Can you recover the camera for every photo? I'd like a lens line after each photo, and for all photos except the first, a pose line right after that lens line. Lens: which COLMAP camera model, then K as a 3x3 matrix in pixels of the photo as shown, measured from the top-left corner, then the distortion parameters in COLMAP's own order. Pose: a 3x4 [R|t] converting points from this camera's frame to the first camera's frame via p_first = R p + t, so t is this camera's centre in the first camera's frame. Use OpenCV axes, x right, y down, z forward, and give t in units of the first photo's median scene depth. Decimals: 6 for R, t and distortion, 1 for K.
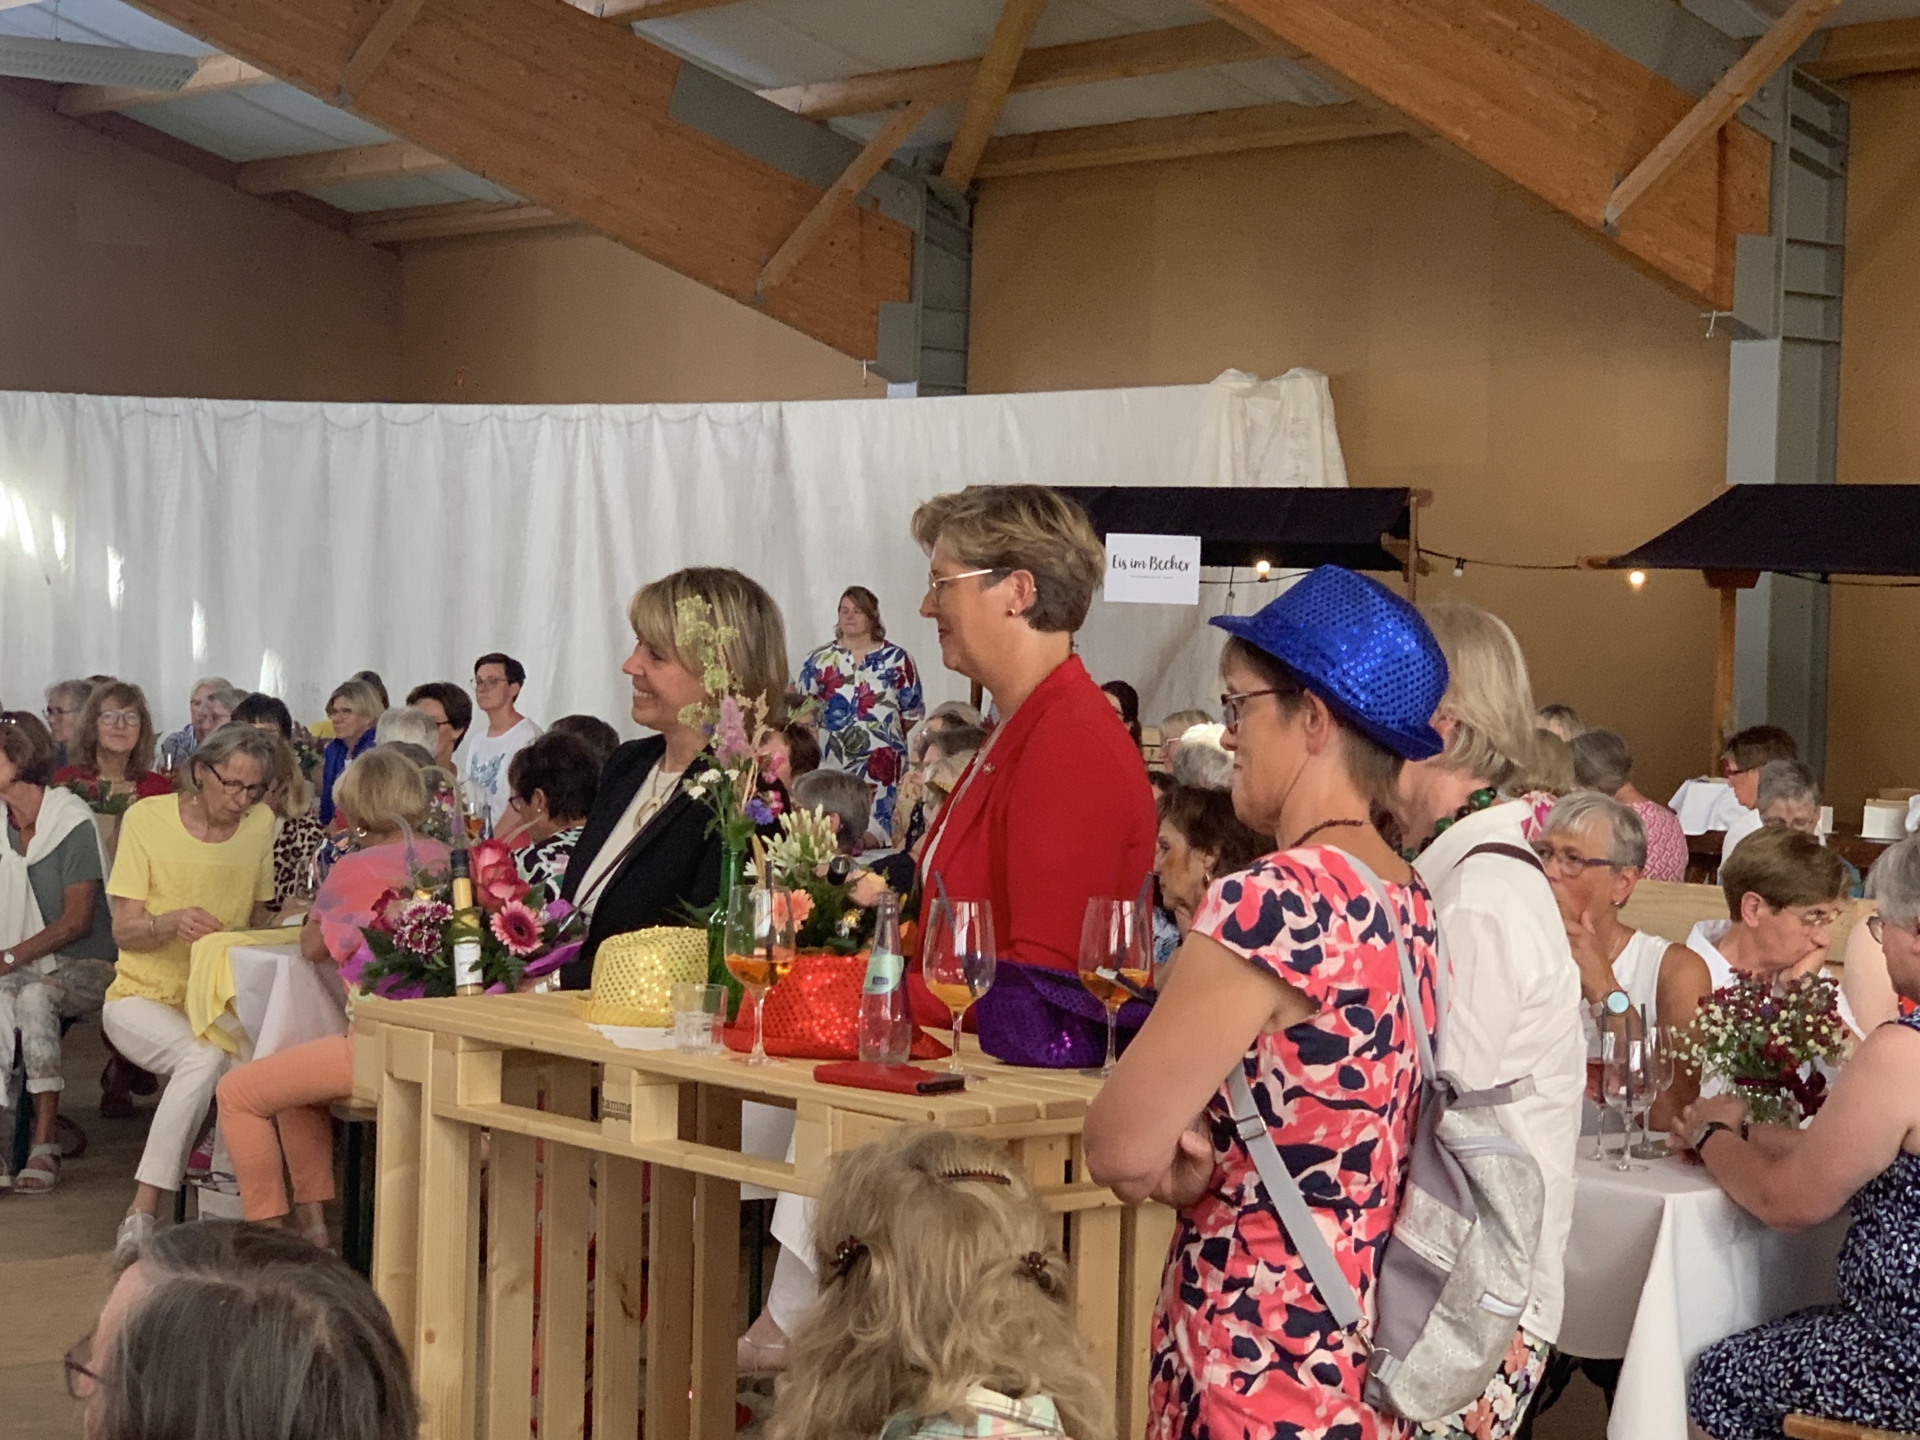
lens RADIAL K [[3774.0, 0, 960.0], [0, 3774.0, 720.0], [0, 0, 1]] dist [0.316334, -0.039298]
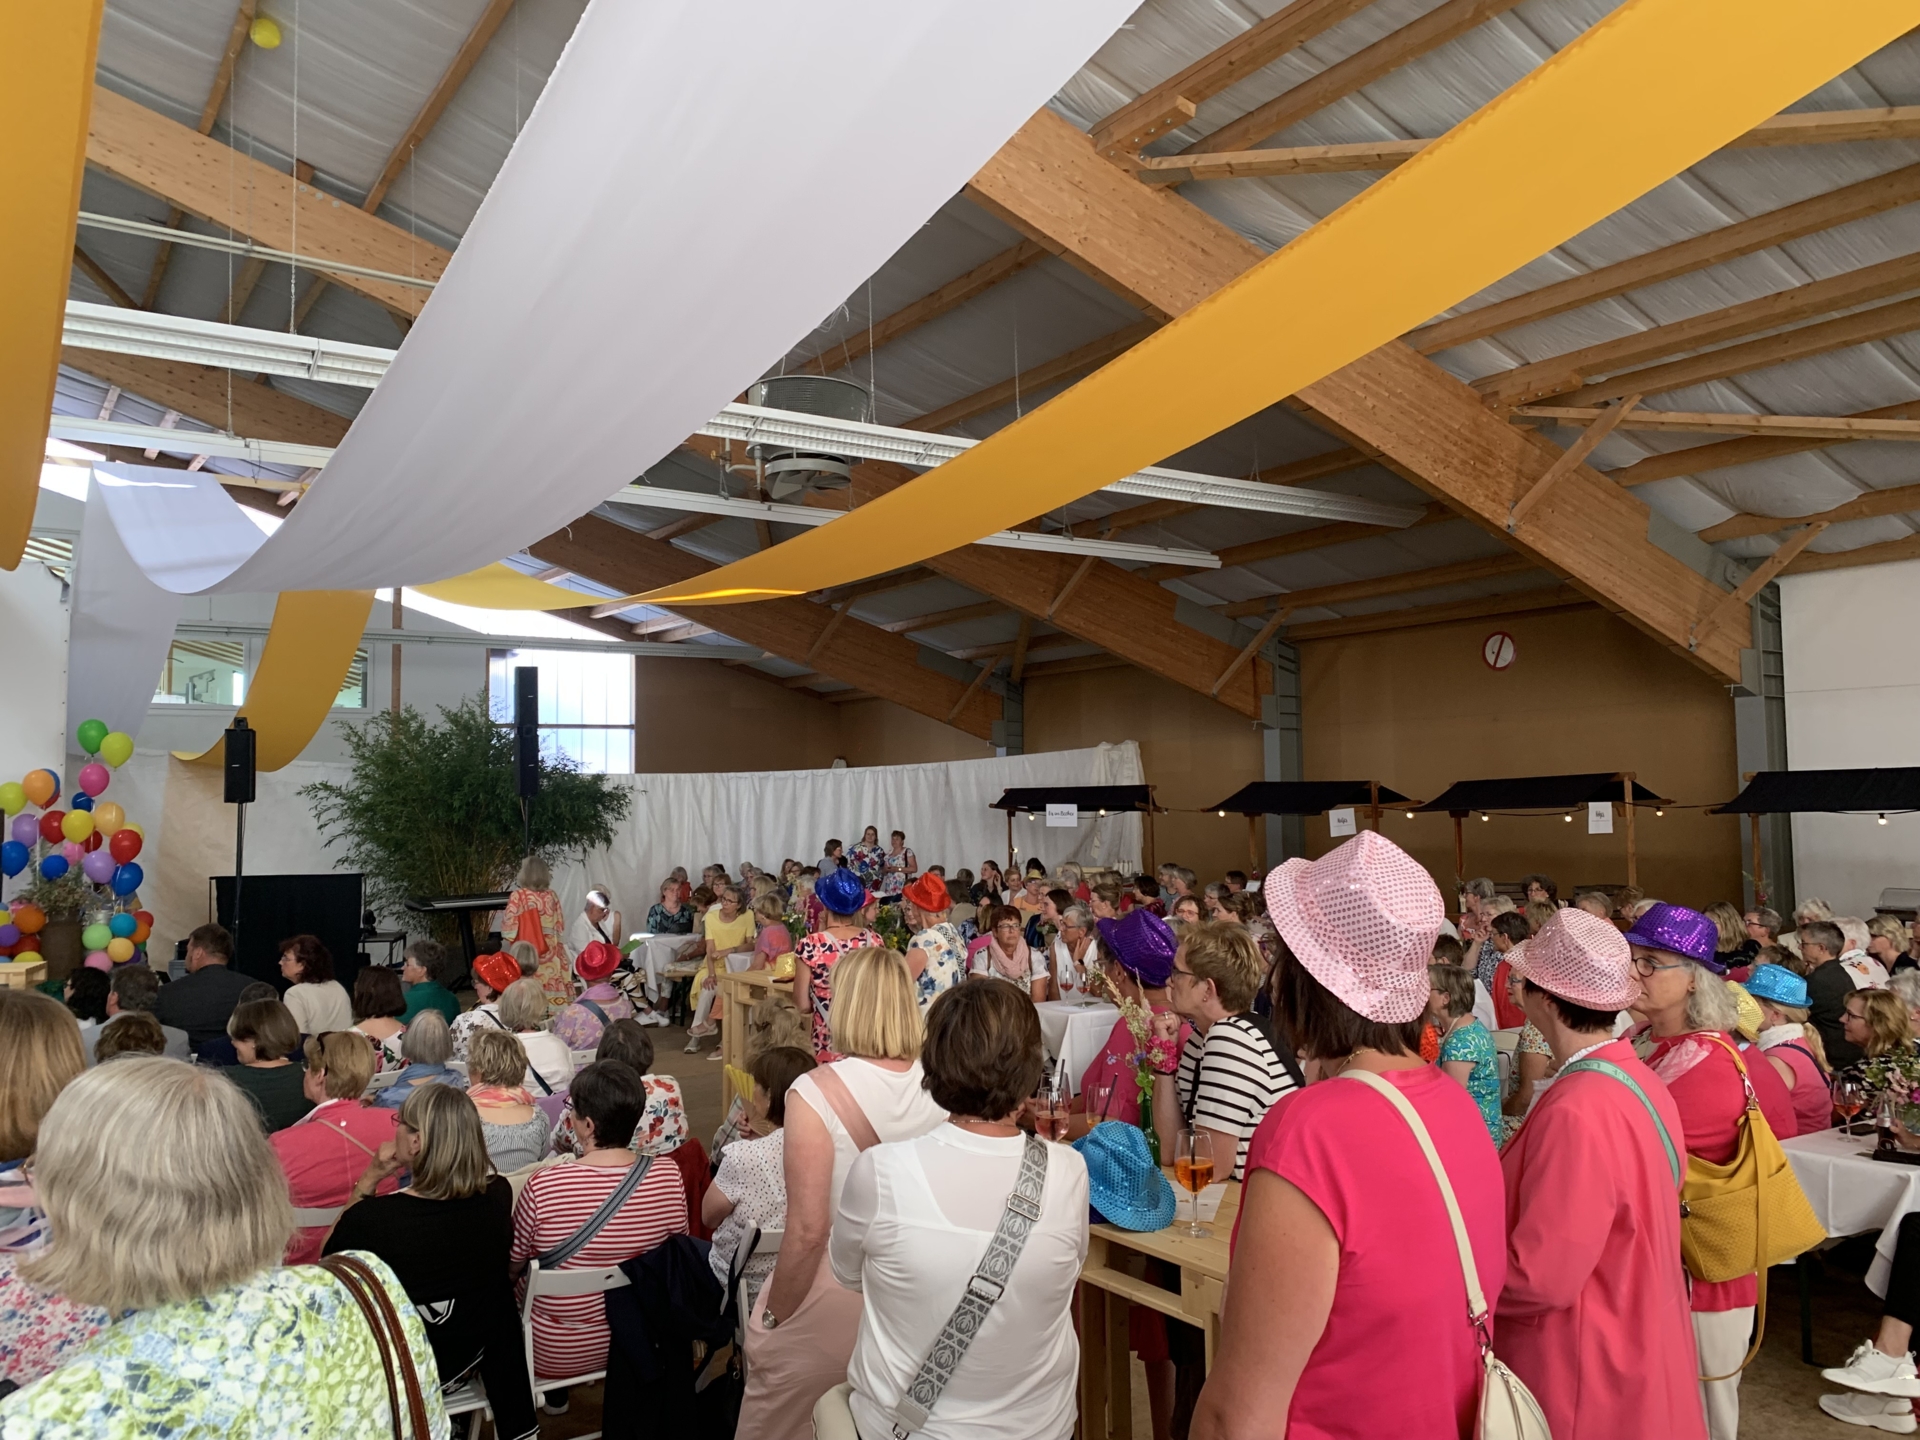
lens RADIAL K [[1464.0, 0, 966.8], [0, 1464.0, 738.1], [0, 0, 1]] dist [0.205286, -0.263207]
pose [[0.995470, -0.045004, -0.083749, 0.069112], [0.038341, 0.996095, -0.079529, -0.010877], [0.087002, 0.075958, 0.993308, -0.151220]]
